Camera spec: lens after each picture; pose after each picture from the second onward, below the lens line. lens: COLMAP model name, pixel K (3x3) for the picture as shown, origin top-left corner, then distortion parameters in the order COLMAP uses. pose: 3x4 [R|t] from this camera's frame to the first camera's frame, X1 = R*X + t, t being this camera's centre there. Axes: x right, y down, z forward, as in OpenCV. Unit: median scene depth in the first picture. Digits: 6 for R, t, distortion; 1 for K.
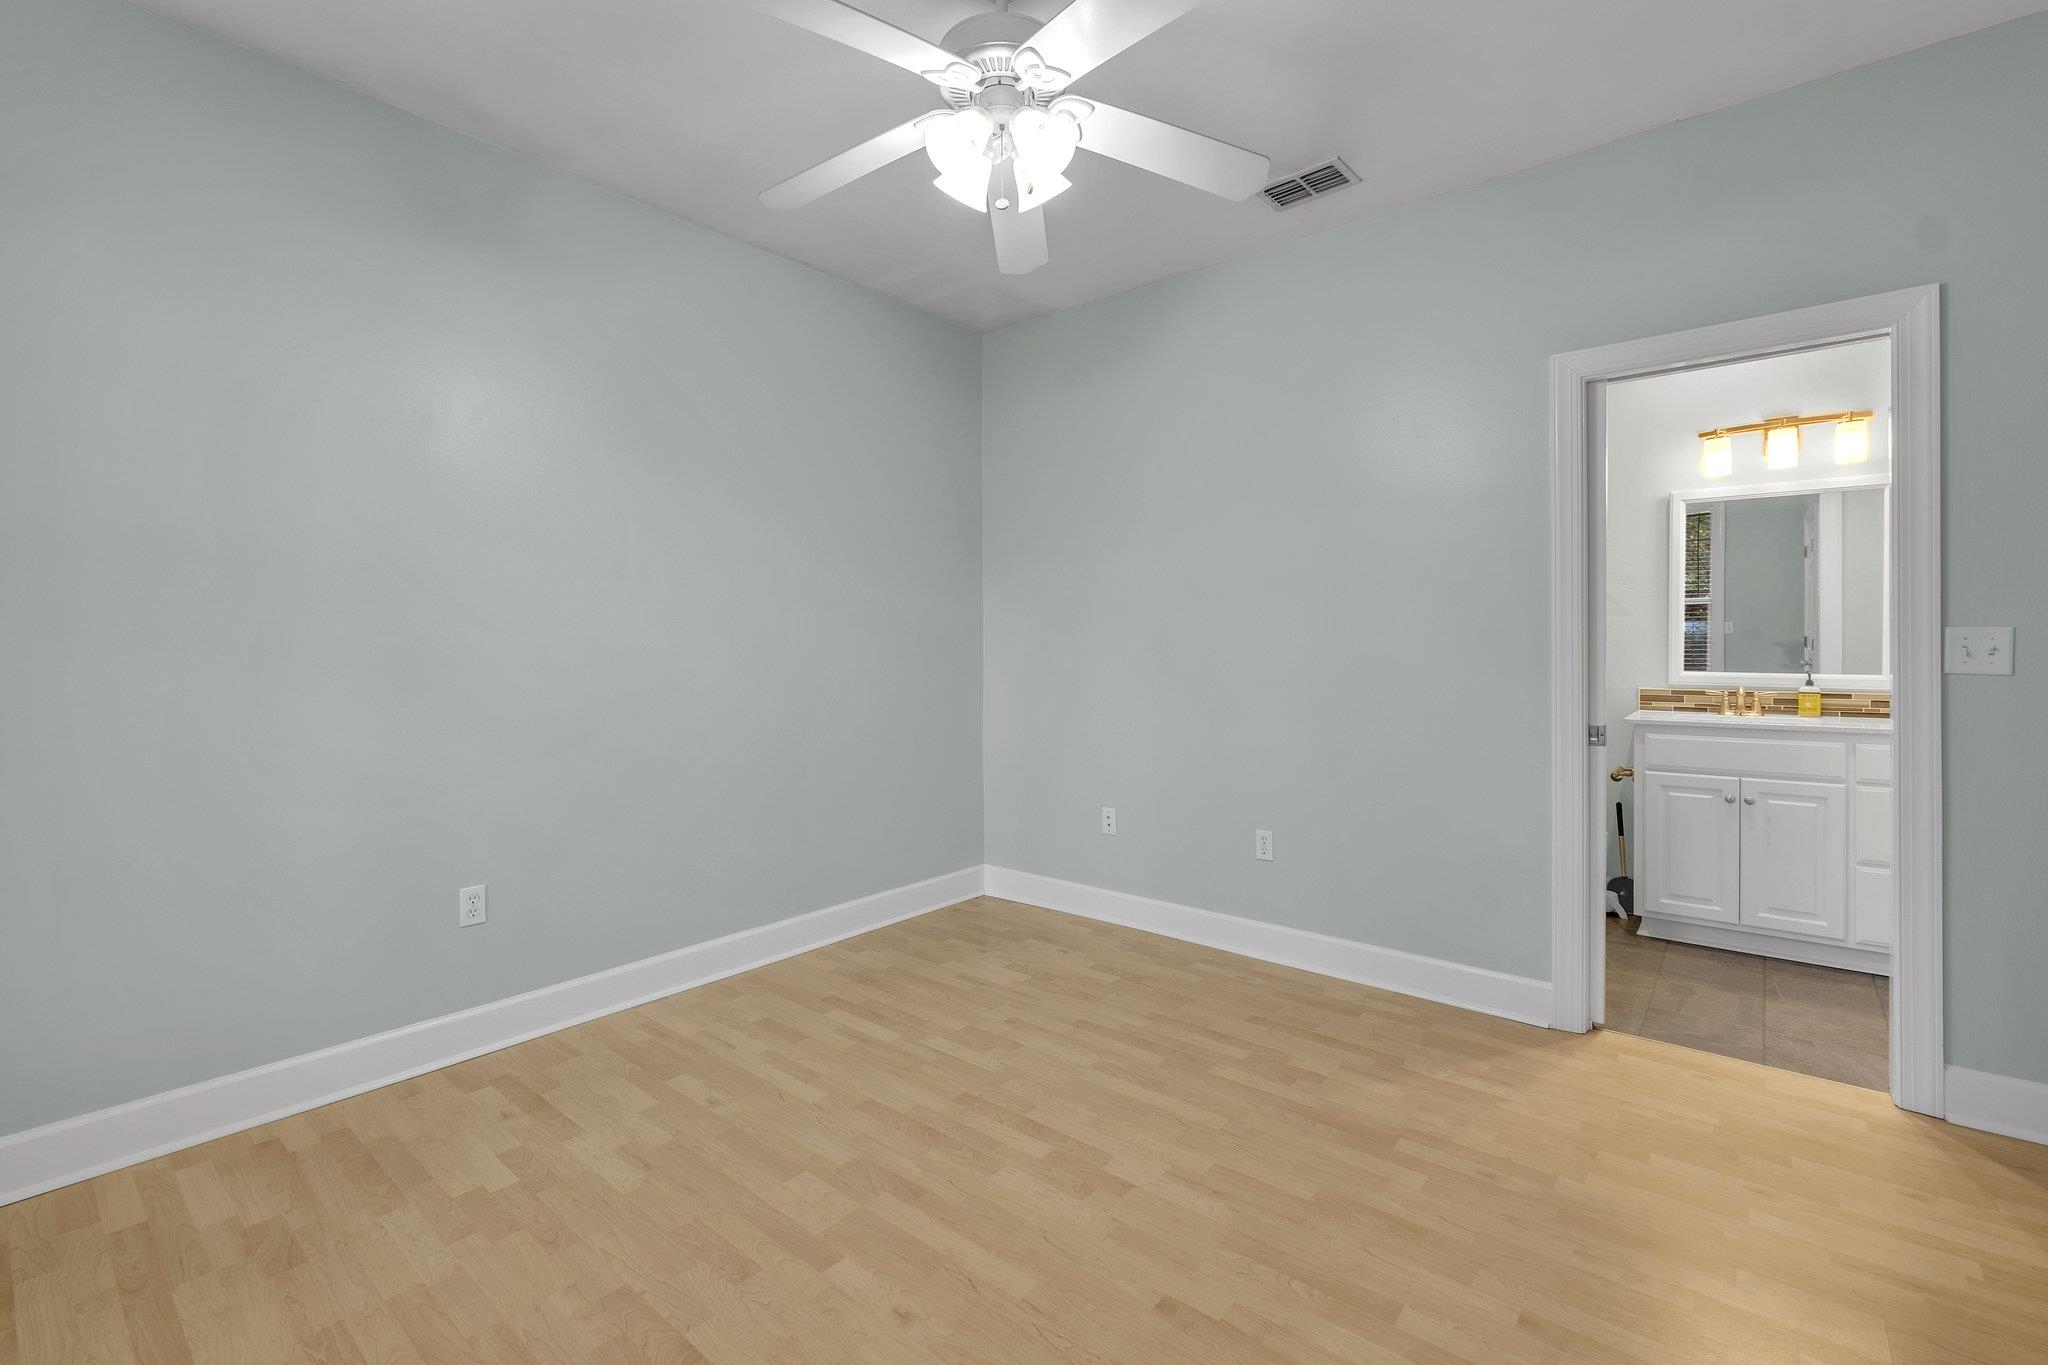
lens RADIAL K [[891.9, 0, 1026.2], [0, 891.9, 661.1], [0, 0, 1]] dist [-0.010115, 0.001171]
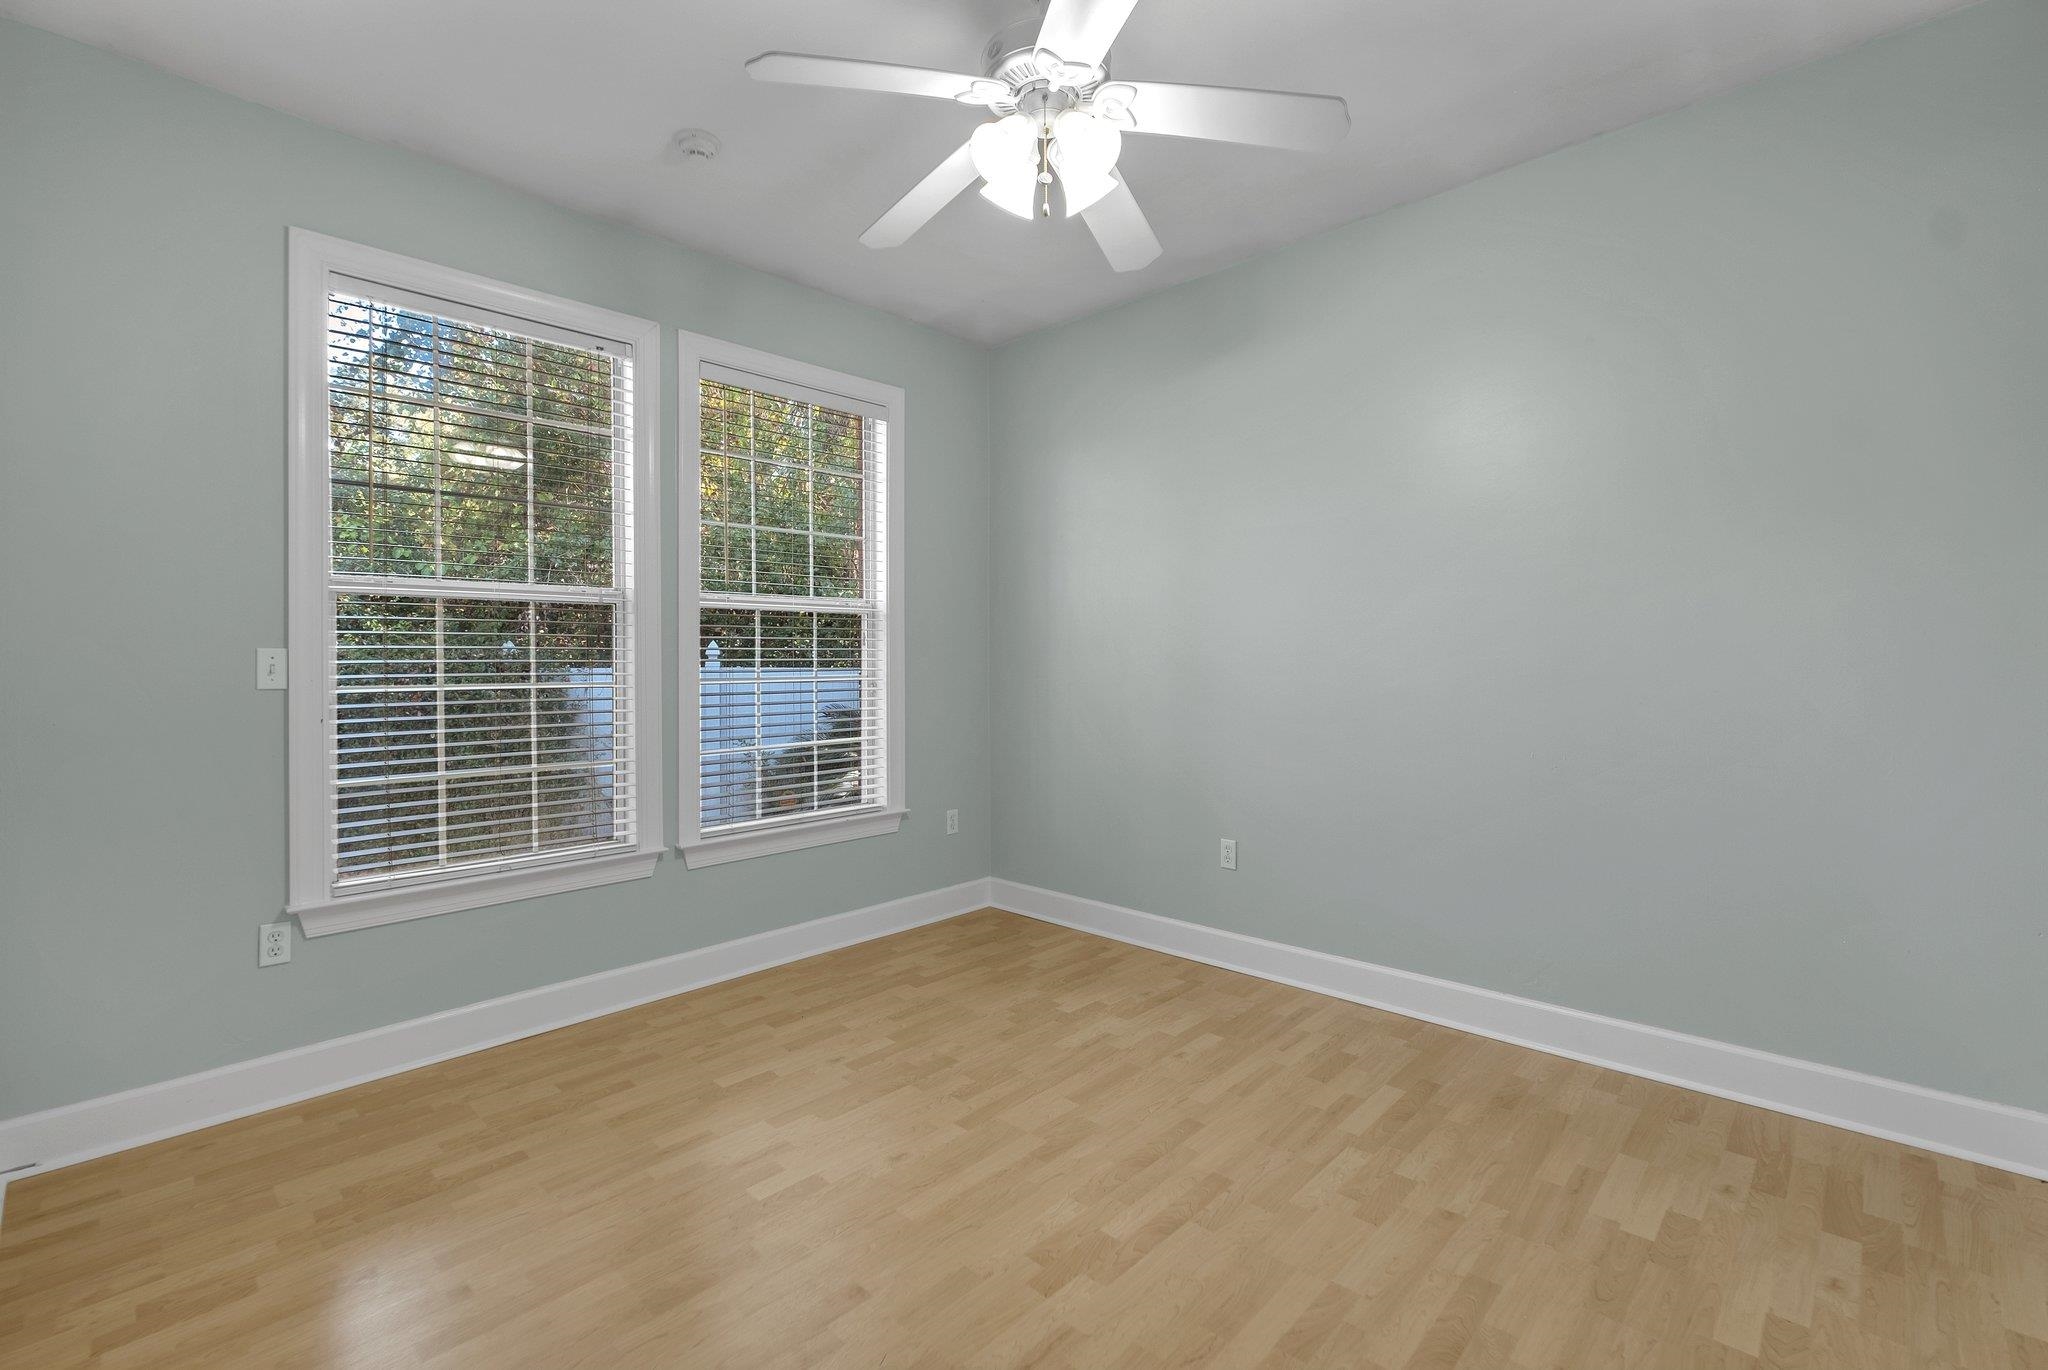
lens RADIAL K [[891.9, 0, 1029.6], [0, 891.9, 679.5], [0, 0, 1]] dist [-0.010115, 0.001171]
pose [[-0.062556, 0.019600, -0.997849, 0.796590], [-0.011601, 0.999725, 0.020364, -0.016627], [0.997974, 0.012850, -0.062311, 0.851633]]
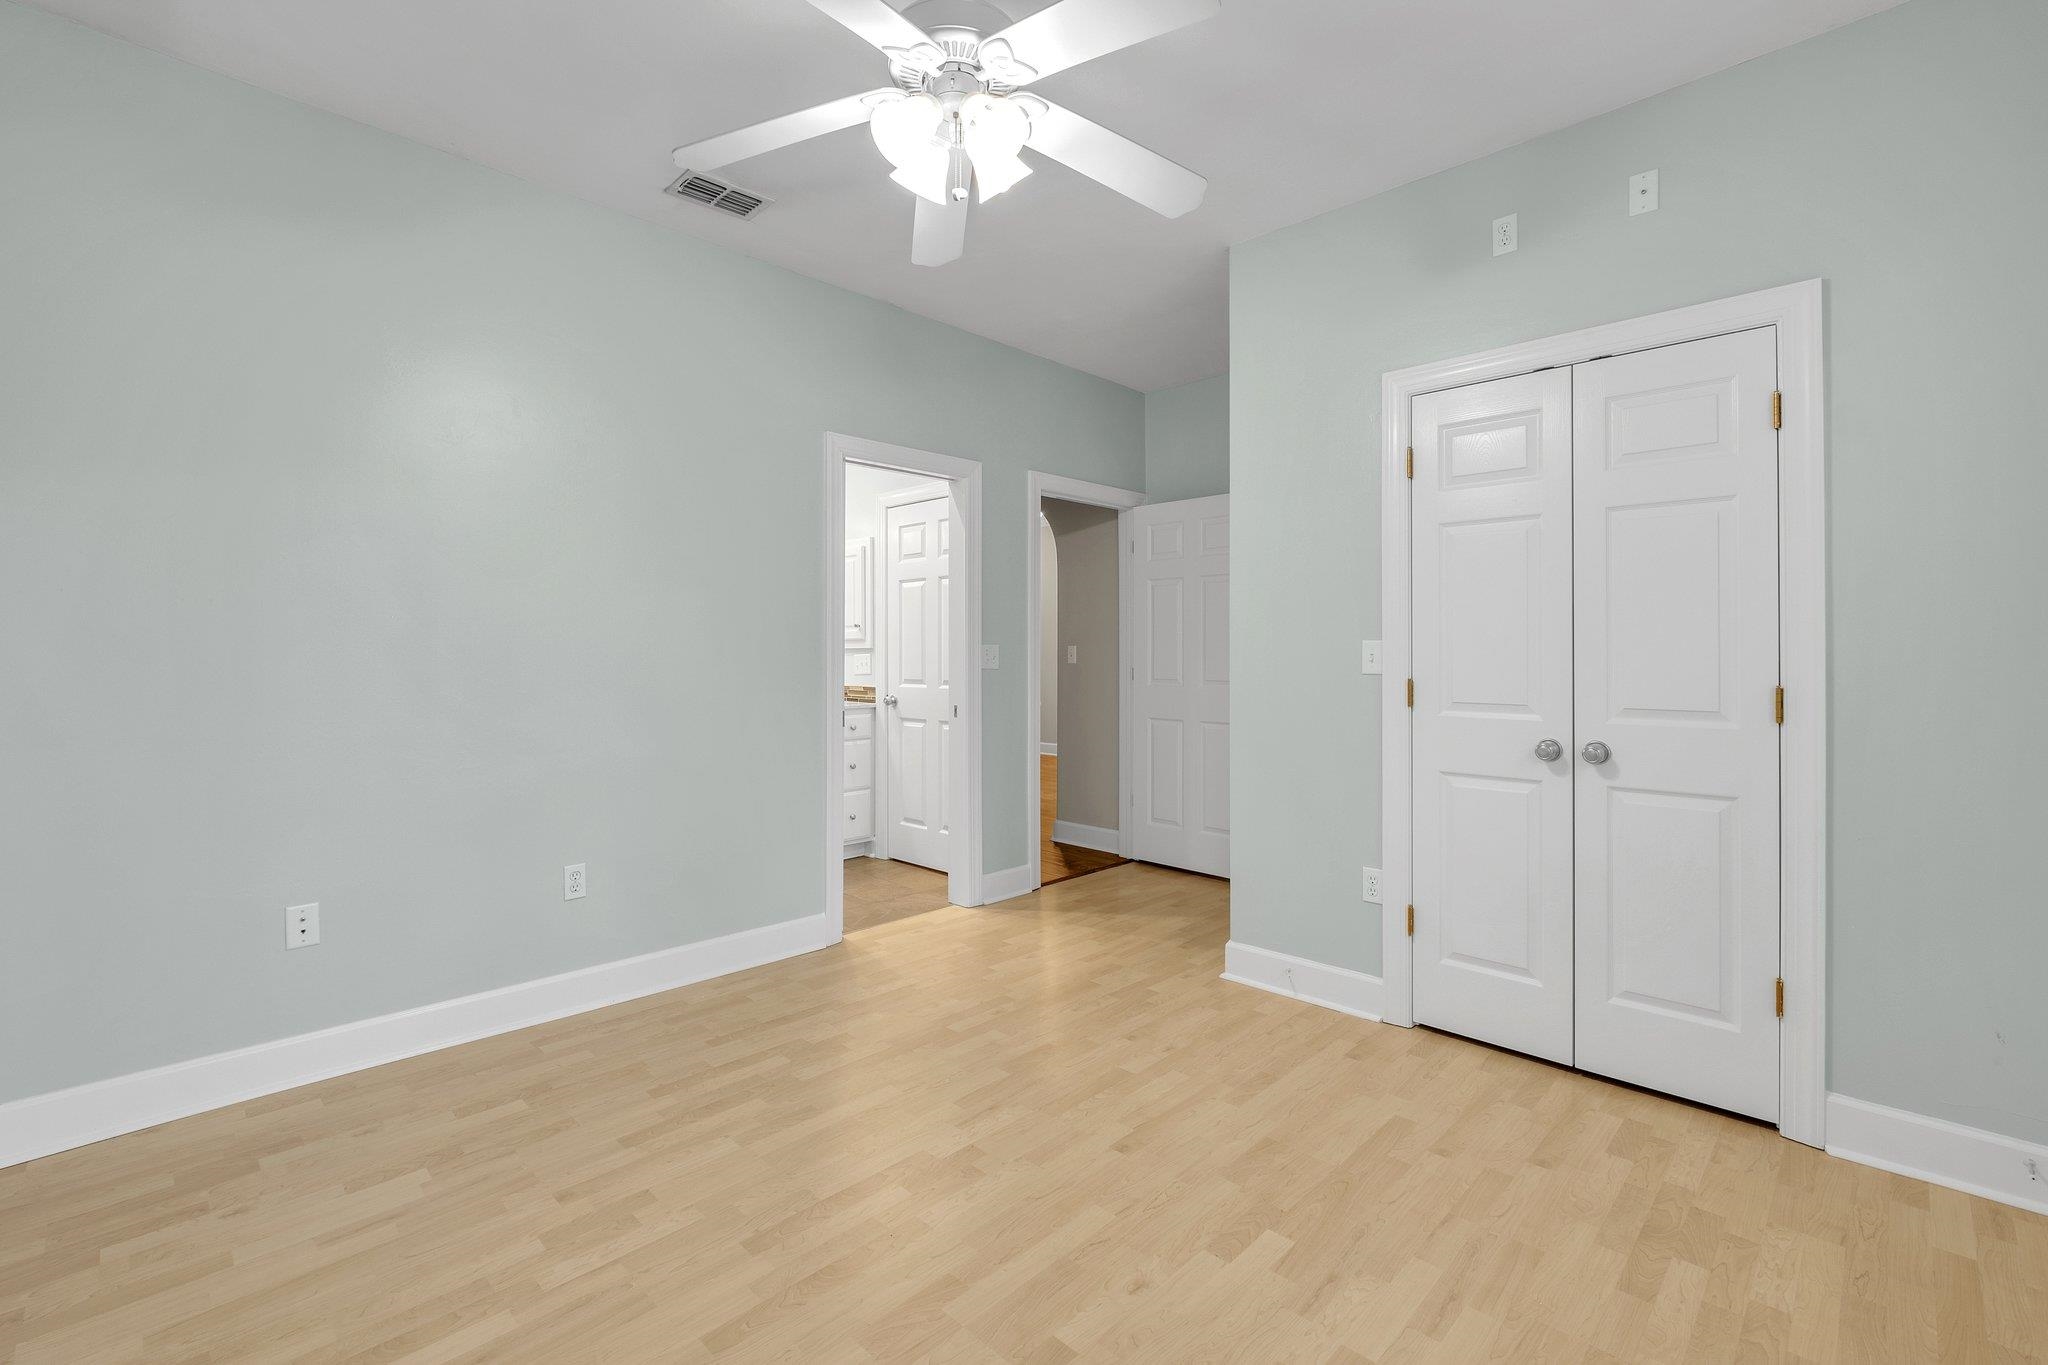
lens RADIAL K [[891.9, 0, 1028.3], [0, 891.9, 663.3], [0, 0, 1]] dist [-0.010115, 0.001171]
pose [[0.076489, -0.006222, 0.997051, -0.795997], [0.014169, 0.999886, 0.005153, -0.006411], [-0.996970, 0.013733, 0.076568, 0.694212]]
